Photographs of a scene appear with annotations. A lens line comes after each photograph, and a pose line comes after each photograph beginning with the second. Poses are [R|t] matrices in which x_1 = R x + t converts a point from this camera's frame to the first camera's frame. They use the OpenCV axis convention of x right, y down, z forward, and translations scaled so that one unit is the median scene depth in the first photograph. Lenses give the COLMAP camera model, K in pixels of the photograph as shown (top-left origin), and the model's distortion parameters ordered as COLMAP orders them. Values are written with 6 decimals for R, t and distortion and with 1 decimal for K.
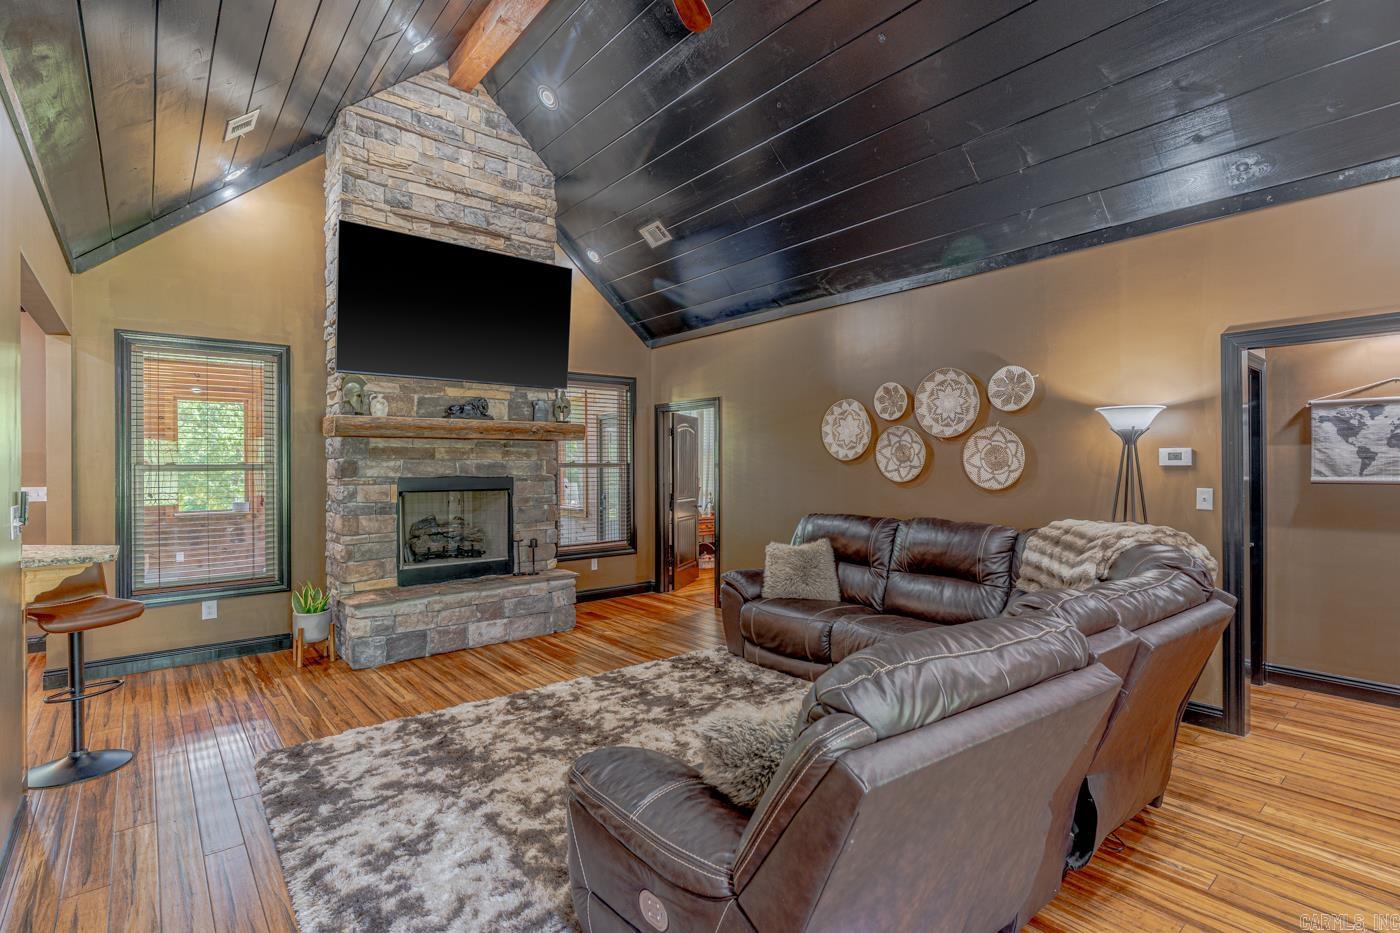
lens RADIAL K [[671.6, 0, 700.7], [0, 671.6, 461.4], [0, 0, 1]] dist [0.007738, 0.002744]
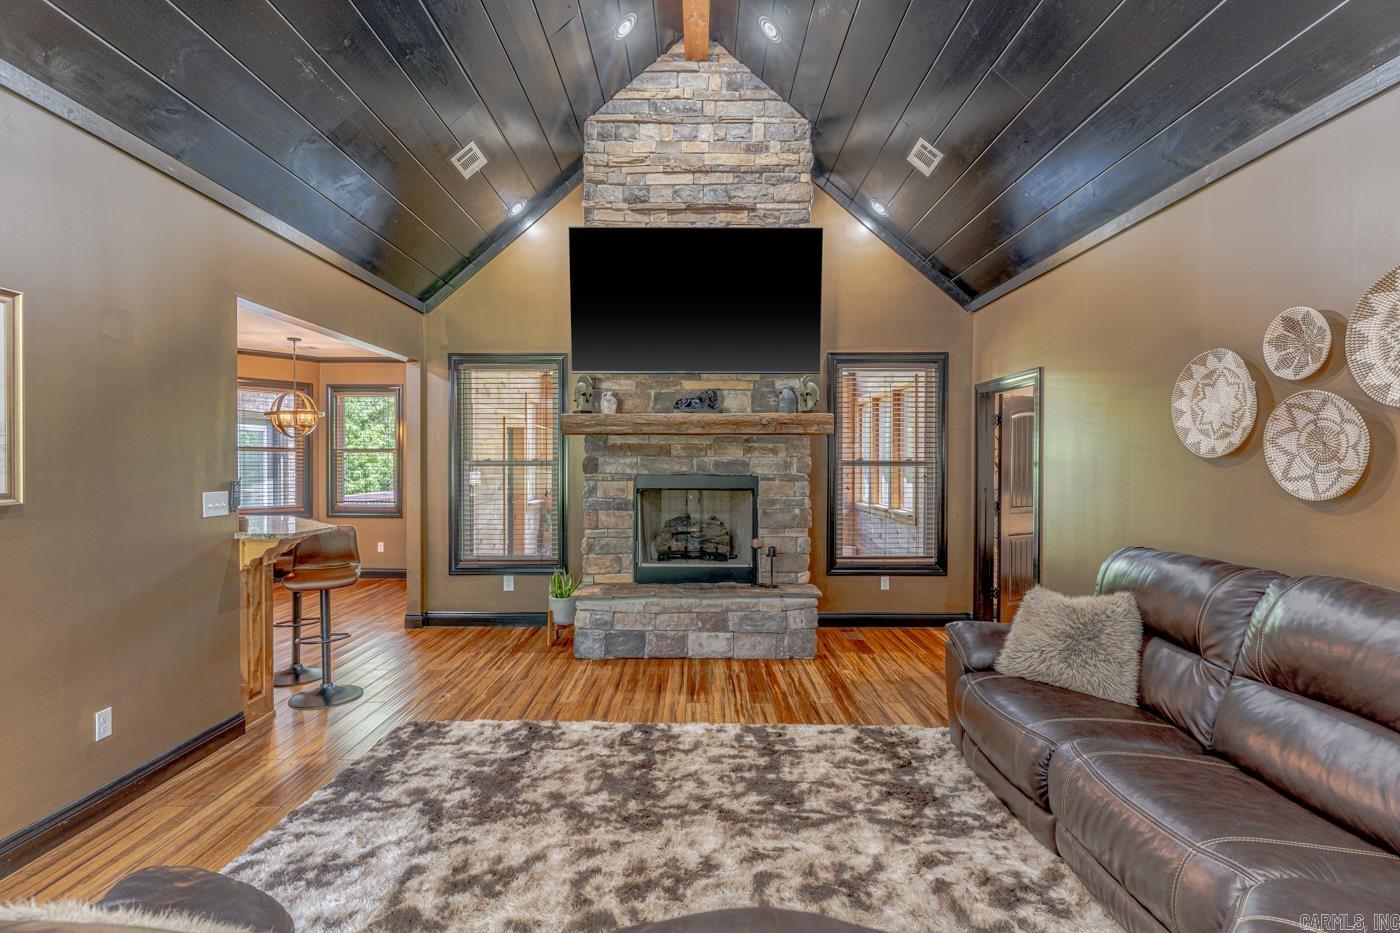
lens RADIAL K [[671.6, 0, 693.9], [0, 671.6, 464.7], [0, 0, 1]] dist [0.007738, 0.002744]
pose [[0.759195, 0.008345, -0.650810, 0.273202], [-0.001684, 0.999940, 0.010857, -0.001173], [0.650861, -0.007146, 0.759163, 0.306113]]
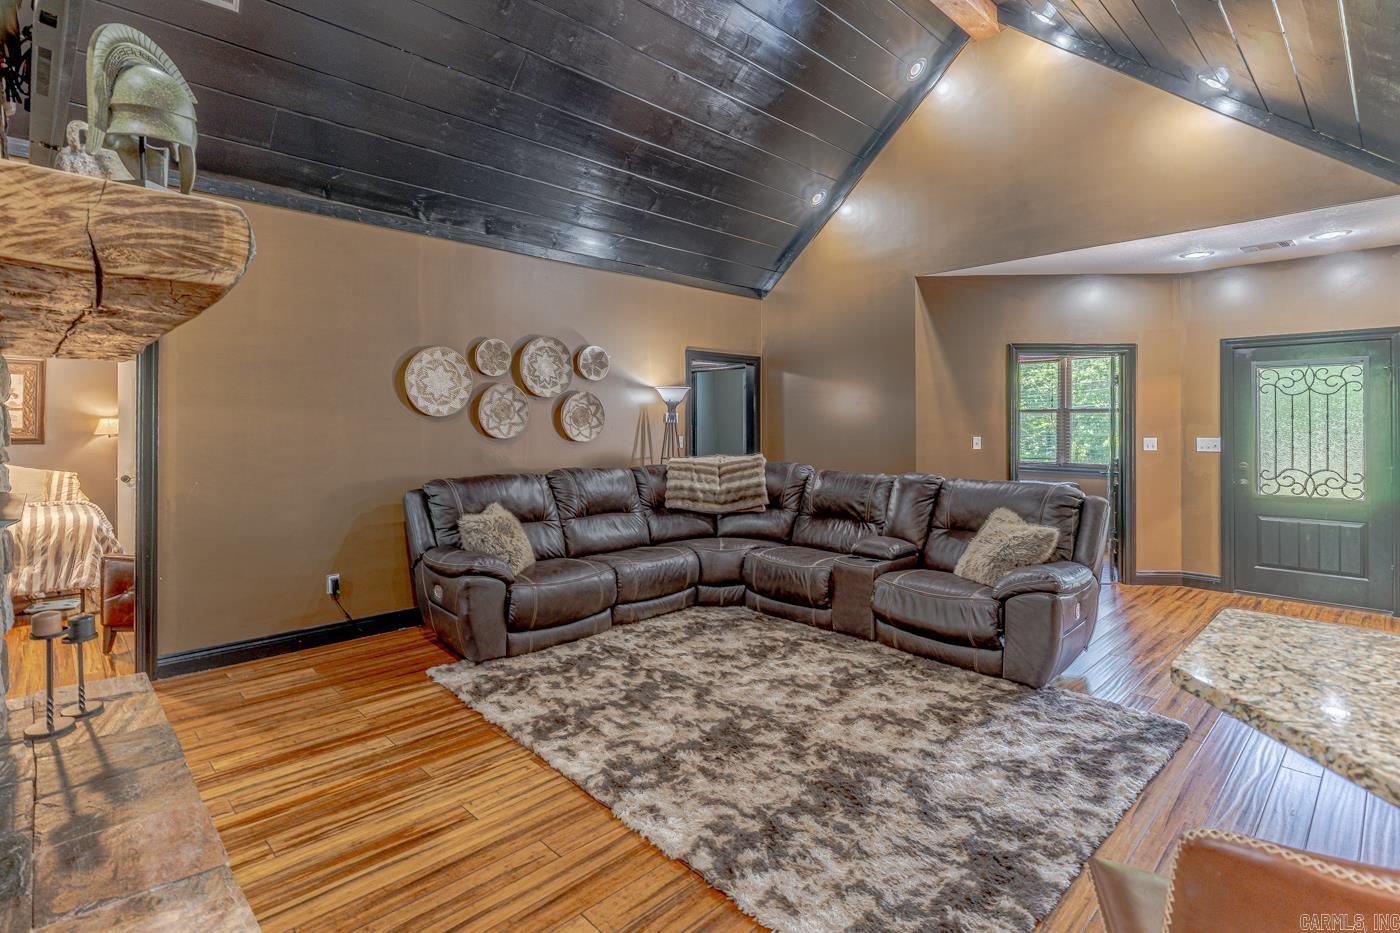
lens RADIAL K [[671.6, 0, 698.3], [0, 671.6, 411.4], [0, 0, 1]] dist [0.007738, 0.002744]
pose [[-0.071194, 0.022387, 0.997211, -0.727494], [-0.005333, 0.999725, -0.022824, 0.010910], [-0.997448, -0.006944, -0.071055, 0.775870]]
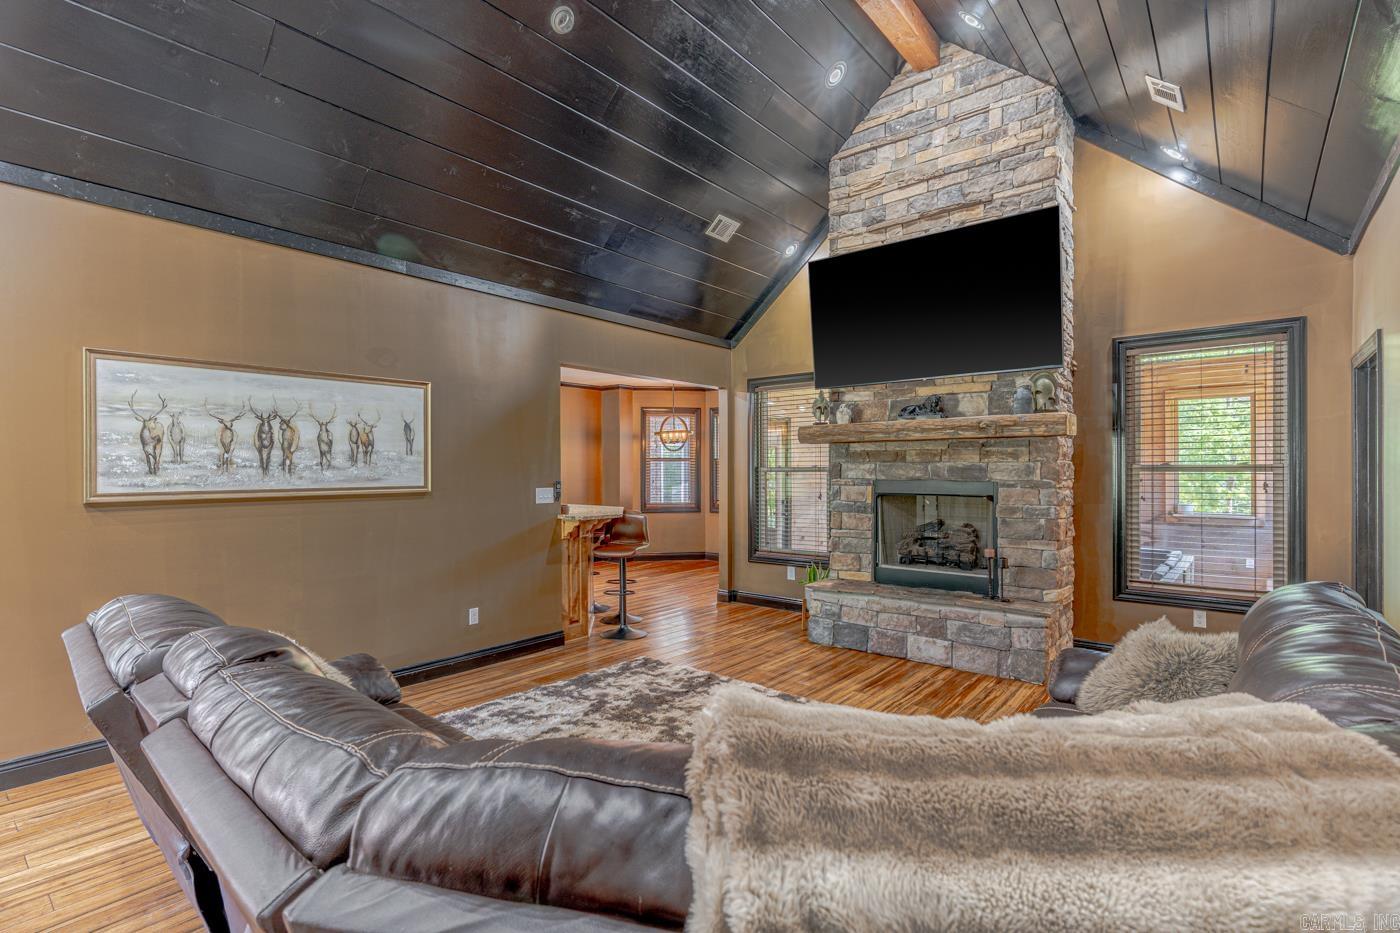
lens RADIAL K [[671.6, 0, 693.0], [0, 671.6, 466.6], [0, 0, 1]] dist [0.007738, 0.002744]
pose [[0.168311, 0.001214, -0.985733, 0.560025], [0.006970, 0.999973, 0.002422, -0.000680], [0.985709, -0.007279, 0.168298, 0.554372]]
